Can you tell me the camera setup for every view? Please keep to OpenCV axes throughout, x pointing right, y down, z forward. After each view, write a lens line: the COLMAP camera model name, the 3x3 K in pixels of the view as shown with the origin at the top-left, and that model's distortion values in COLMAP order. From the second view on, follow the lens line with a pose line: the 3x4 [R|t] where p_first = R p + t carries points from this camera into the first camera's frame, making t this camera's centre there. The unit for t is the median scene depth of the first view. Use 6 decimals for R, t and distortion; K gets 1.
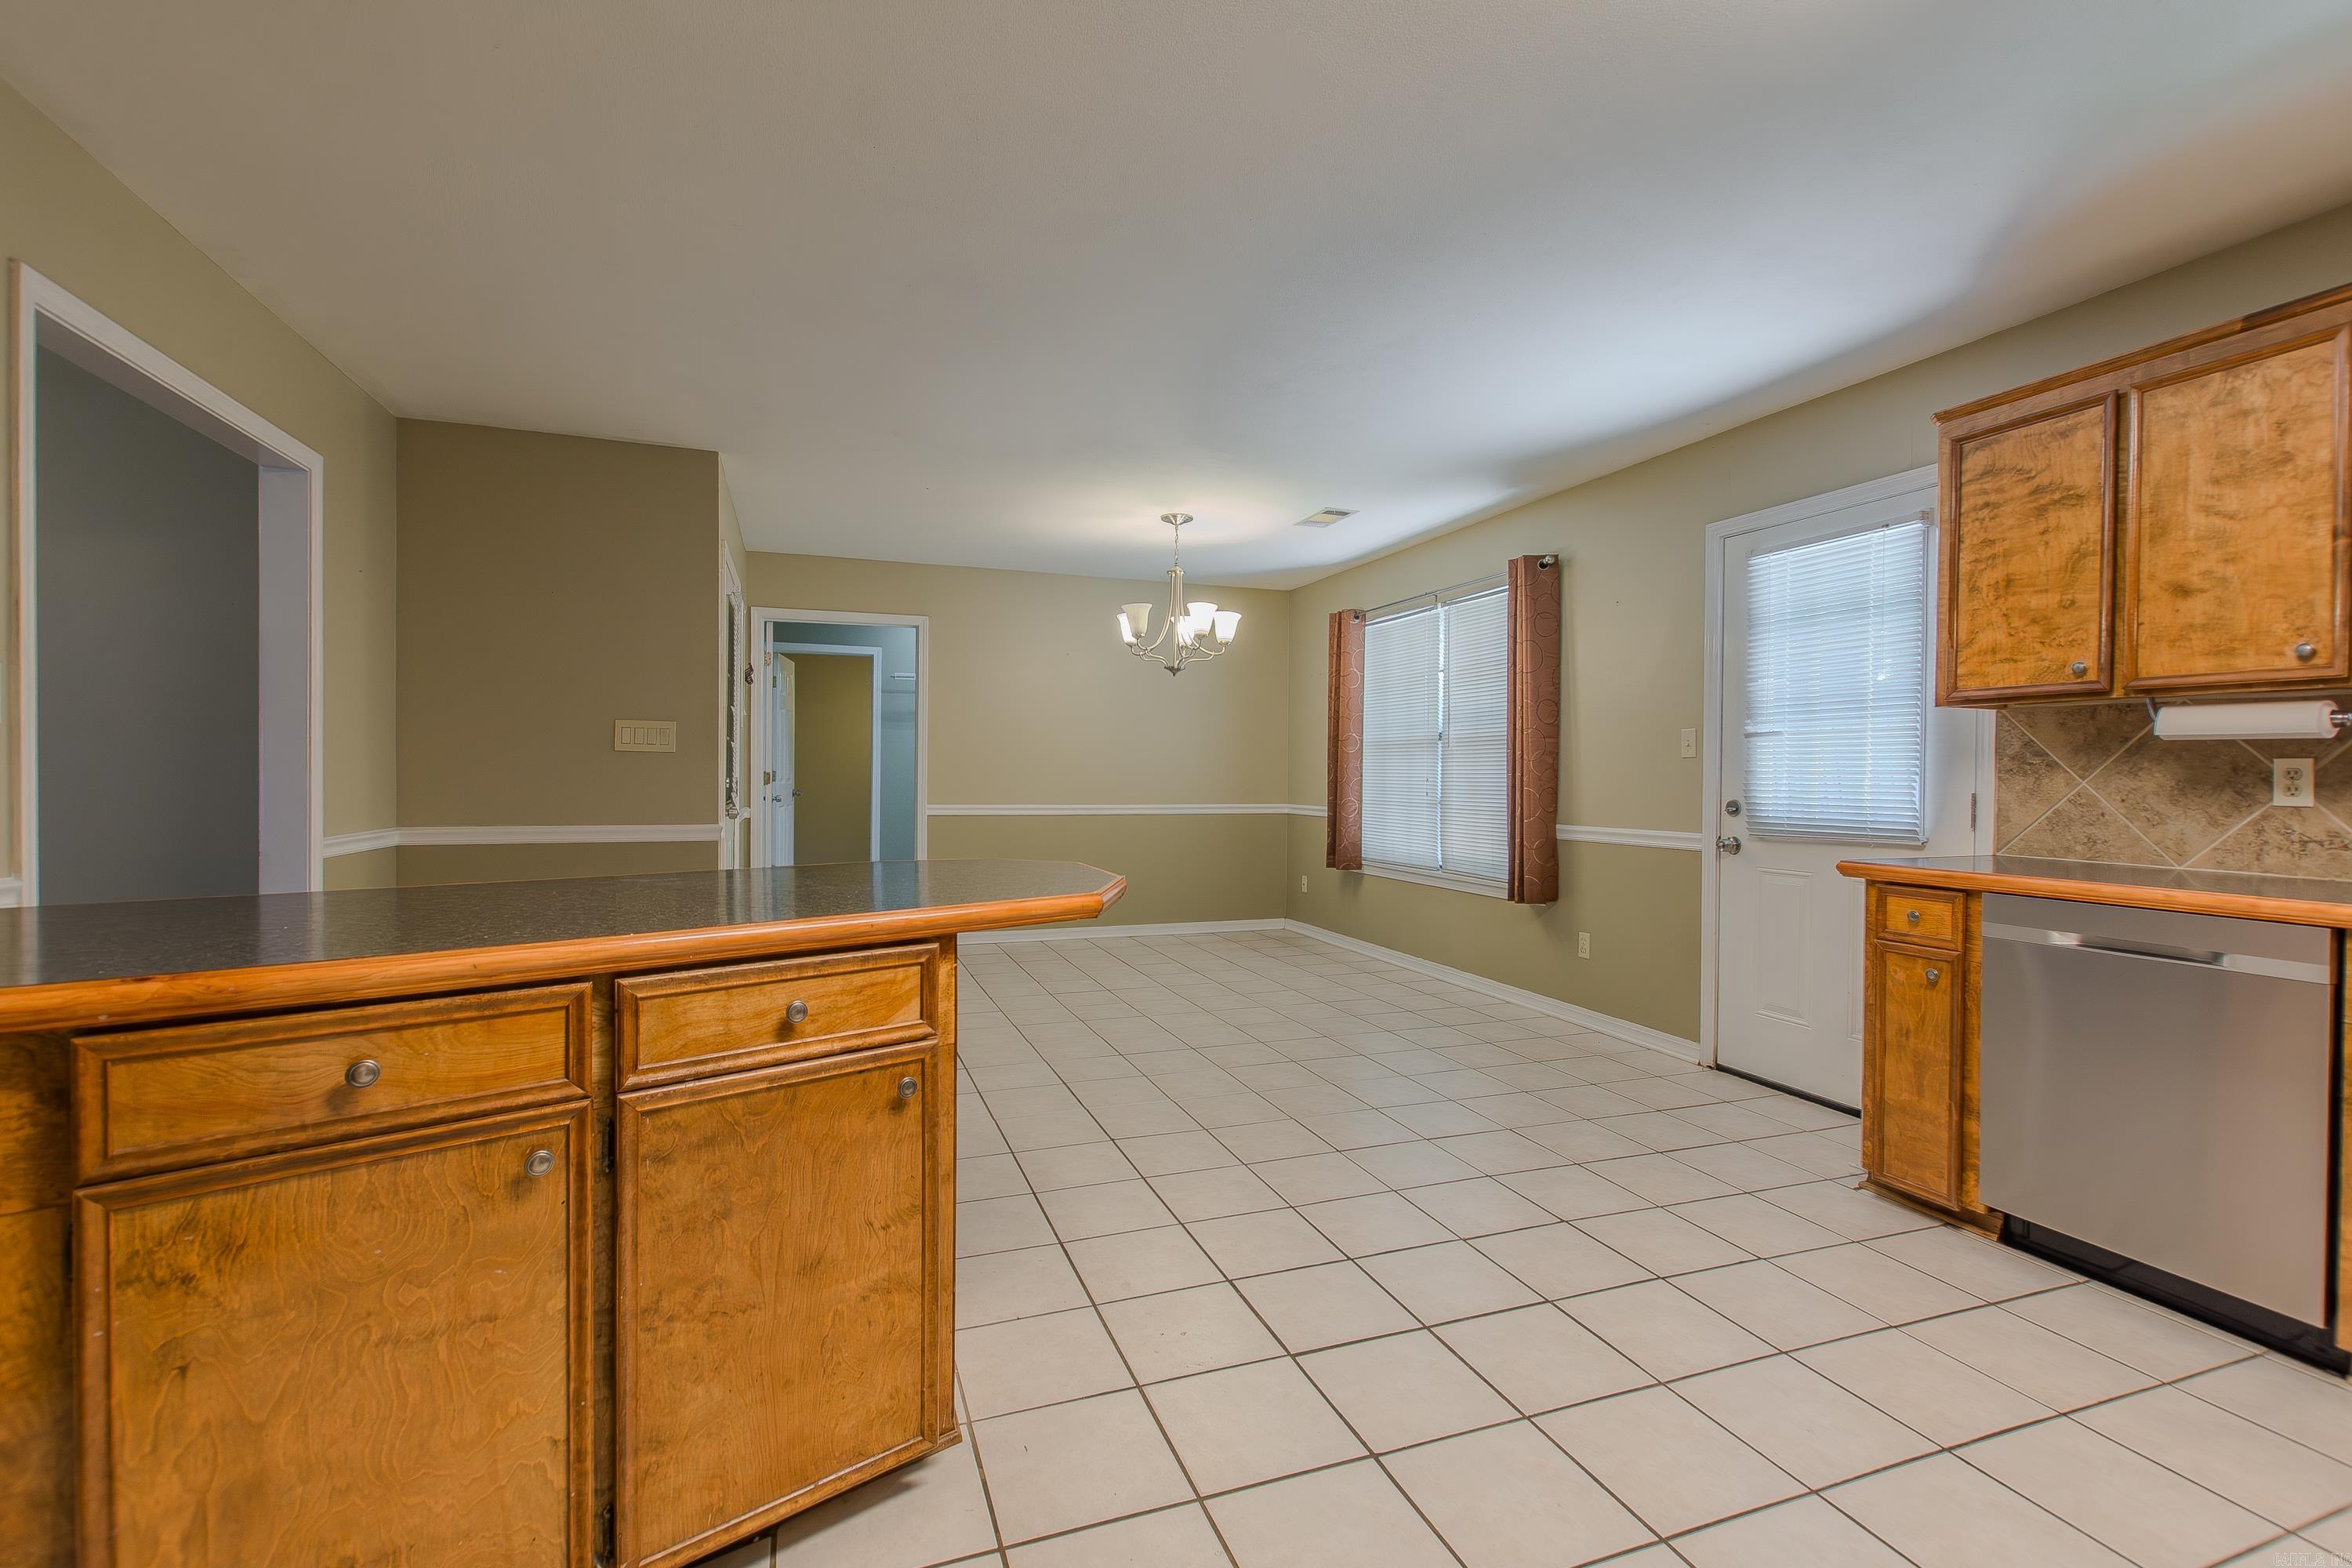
lens RADIAL K [[1027.4, 0, 1186.3], [0, 1027.4, 782.6], [0, 0, 1]] dist [0.009055, -0.004776]
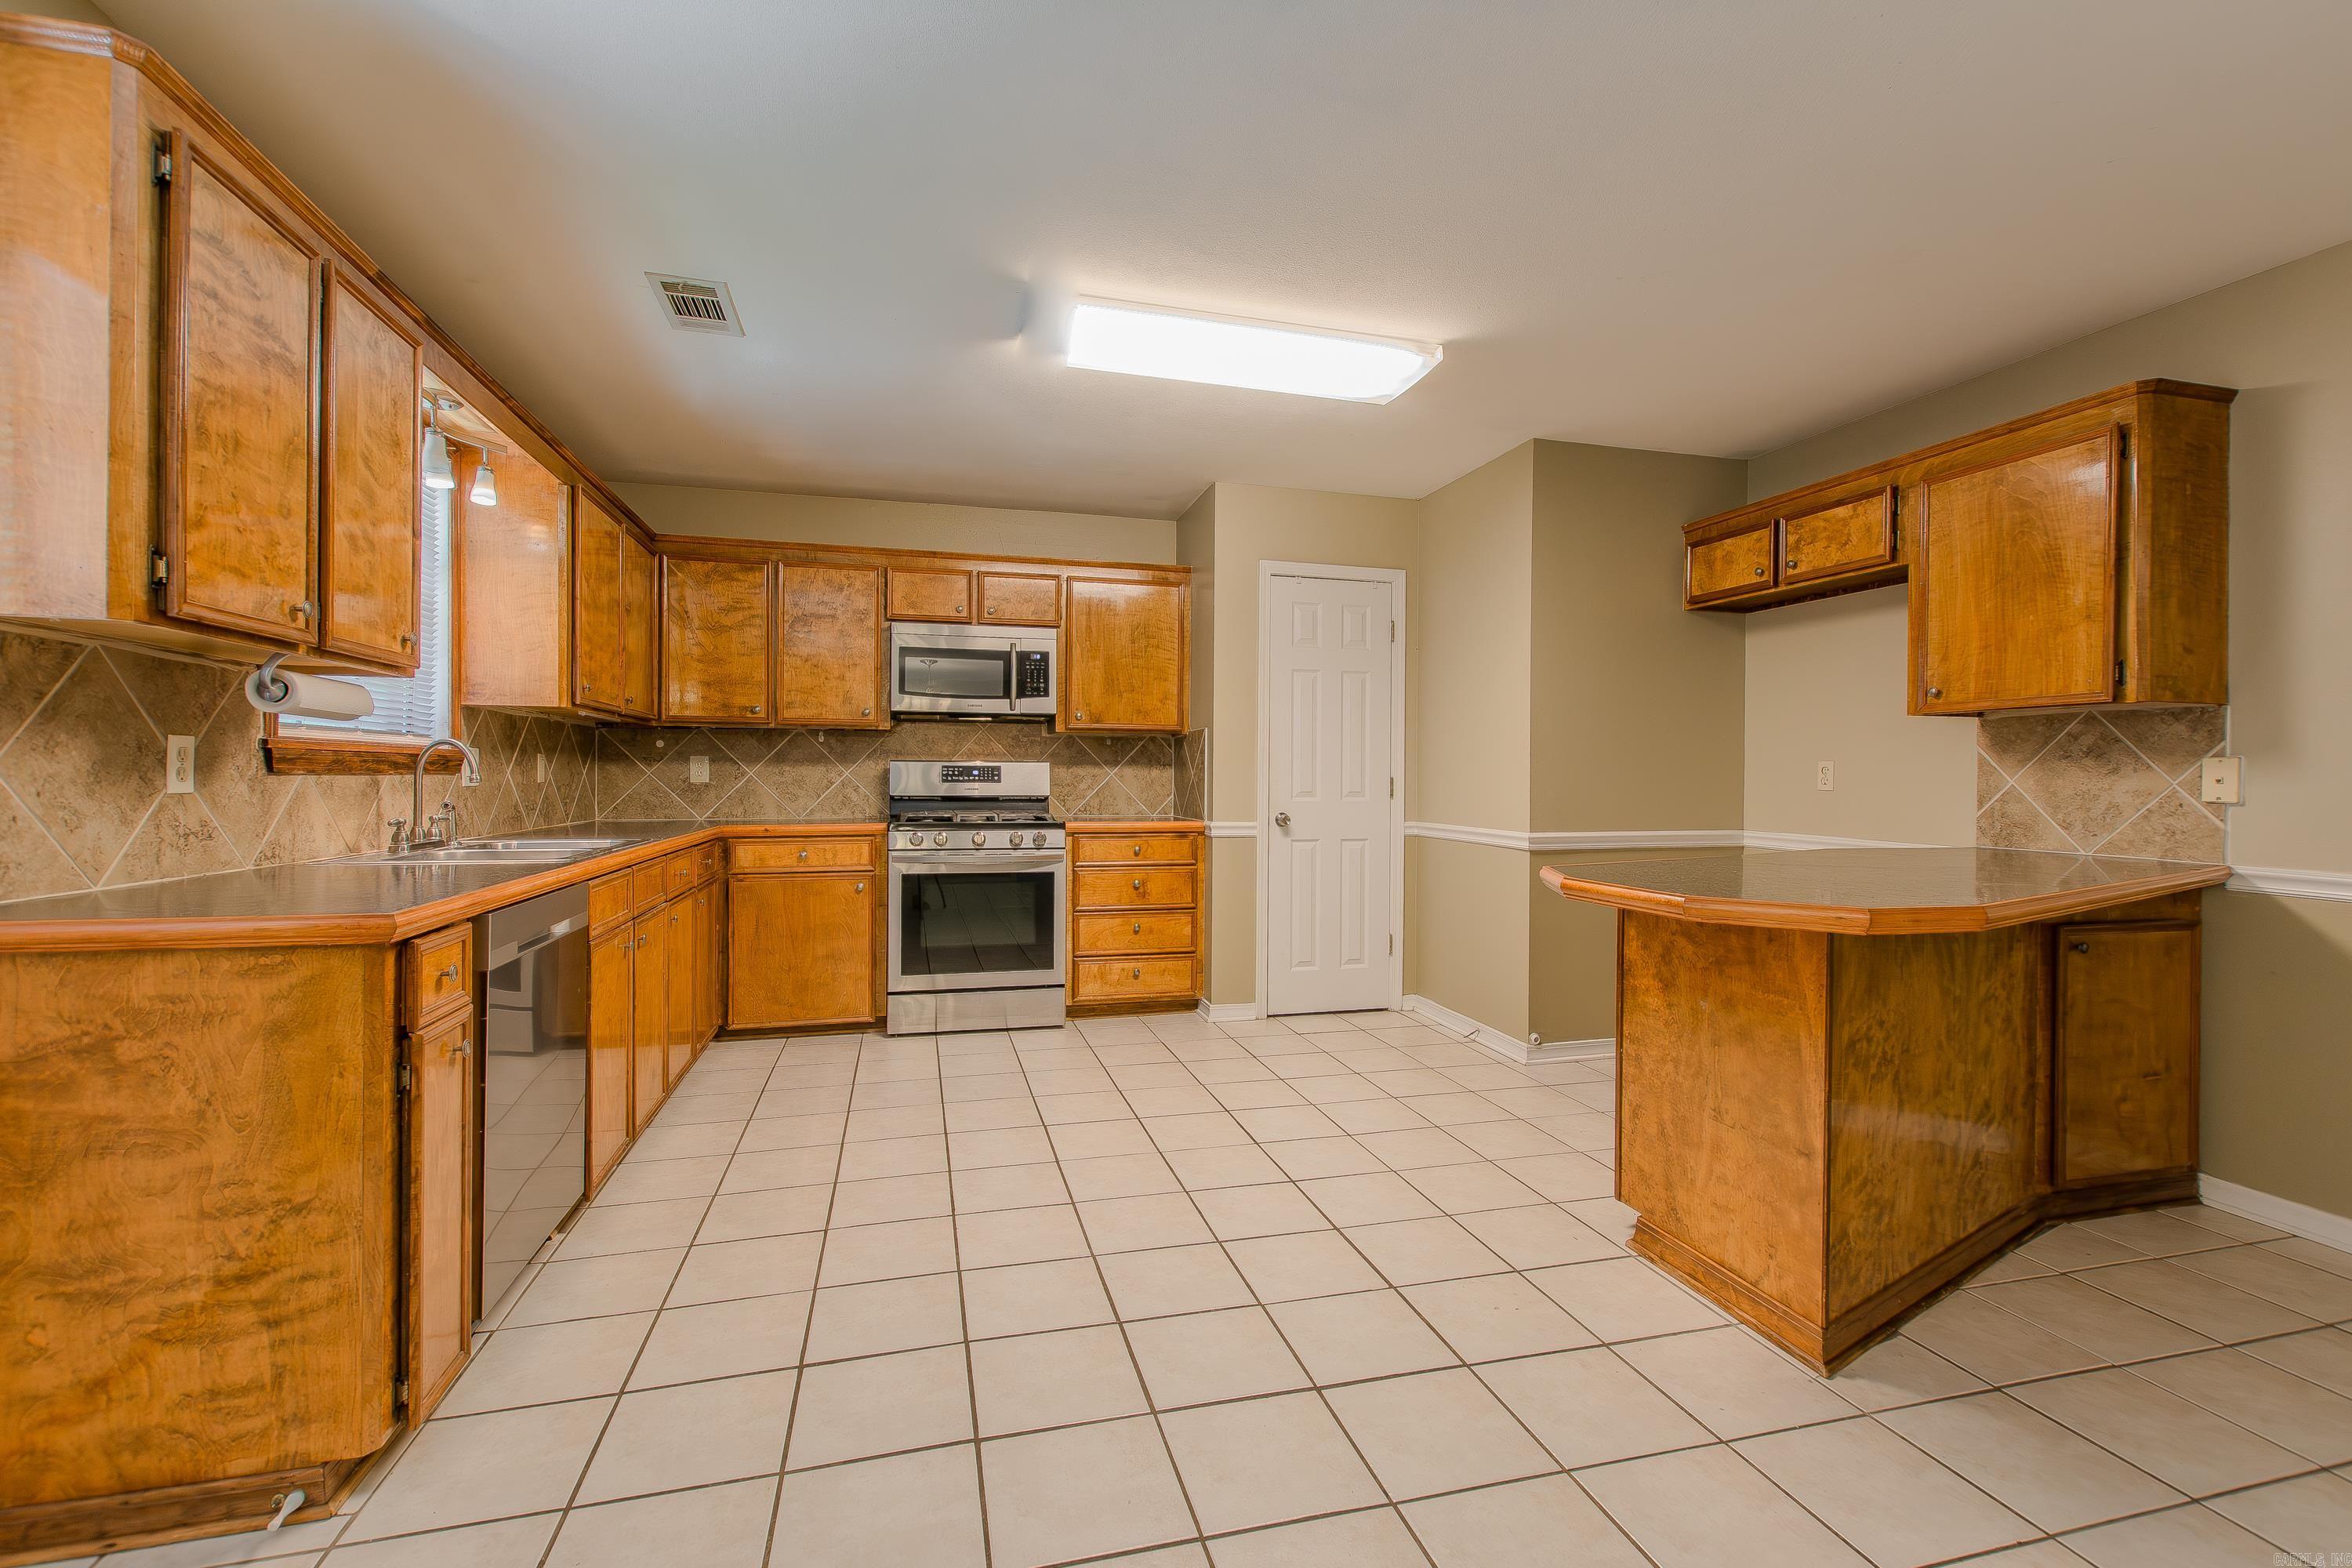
lens RADIAL K [[1027.5, 0, 1184.7], [0, 1027.5, 781.8], [0, 0, 1]] dist [0.001651, -0.000103]
pose [[-0.995382, -0.018524, 0.094185, 0.162284], [-0.017184, 0.999740, 0.015018, -0.010647], [-0.094438, 0.013331, -0.995441, 1.489635]]
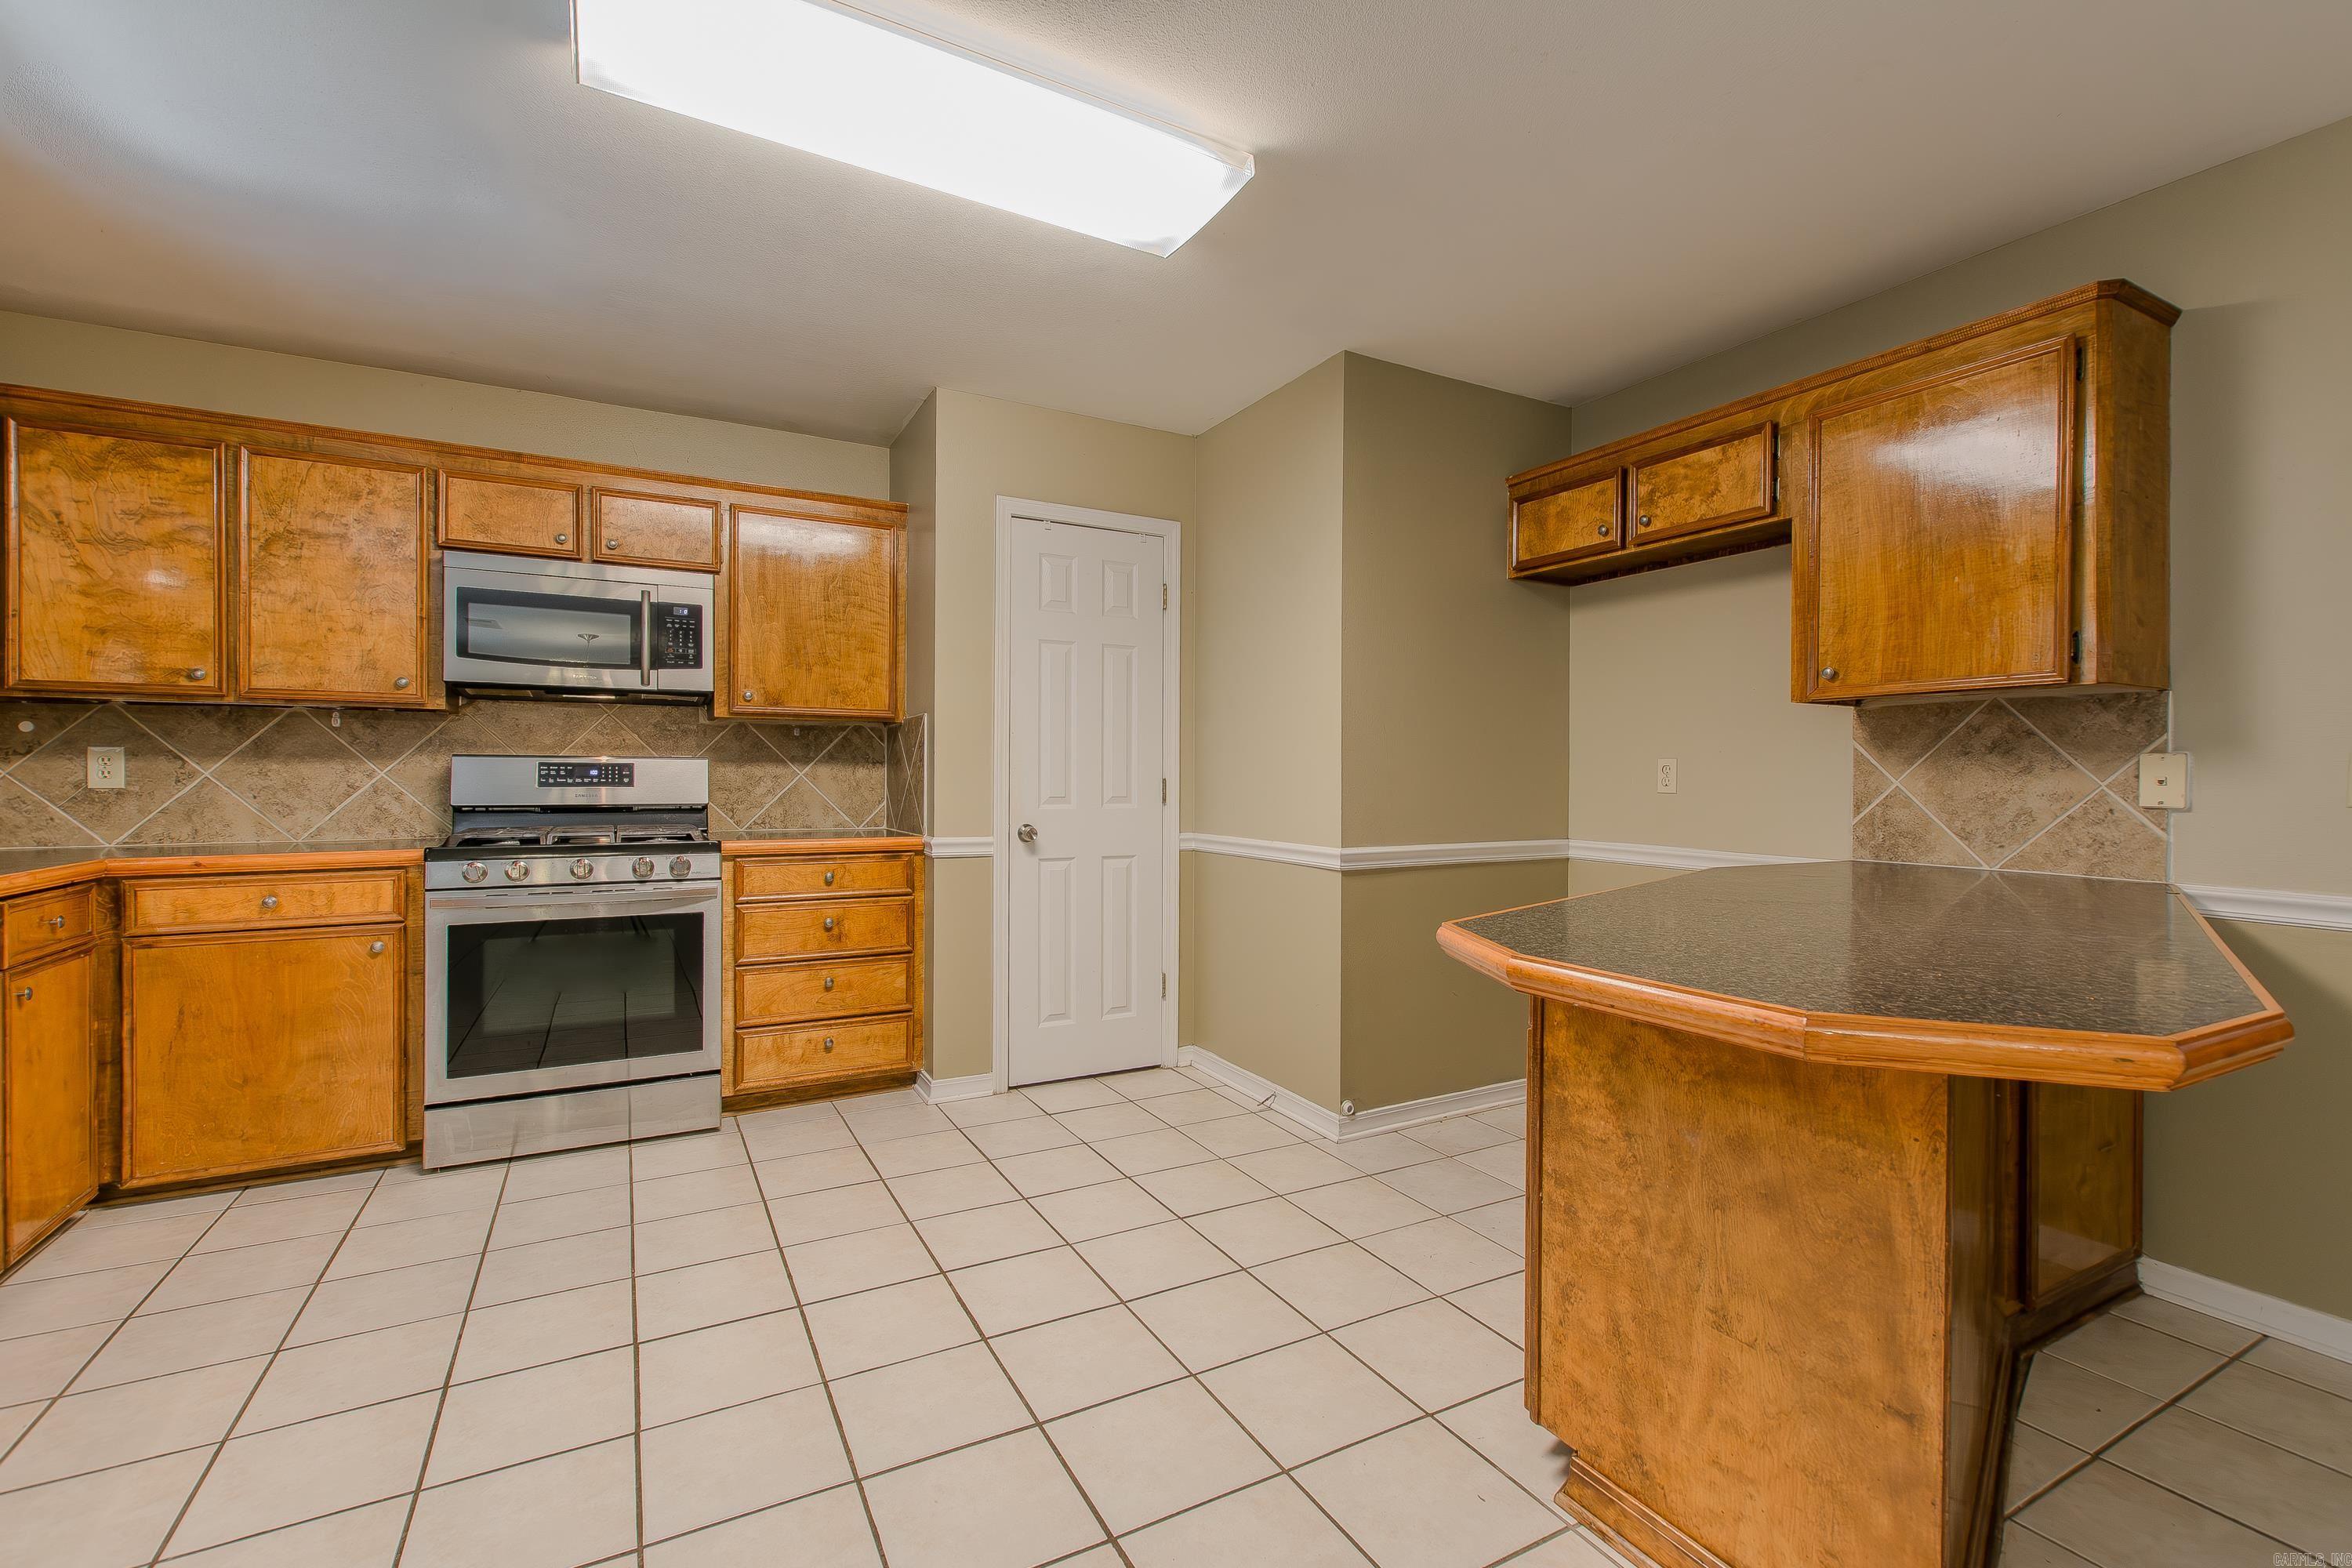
lens RADIAL K [[1027.4, 0, 1186.3], [0, 1027.4, 782.6], [0, 0, 1]] dist [0.009055, -0.004776]
pose [[-0.988927, -0.015887, -0.147551, 0.154733], [-0.017756, 0.999778, 0.011358, -0.008739], [0.147338, 0.013852, -0.988989, 1.123481]]
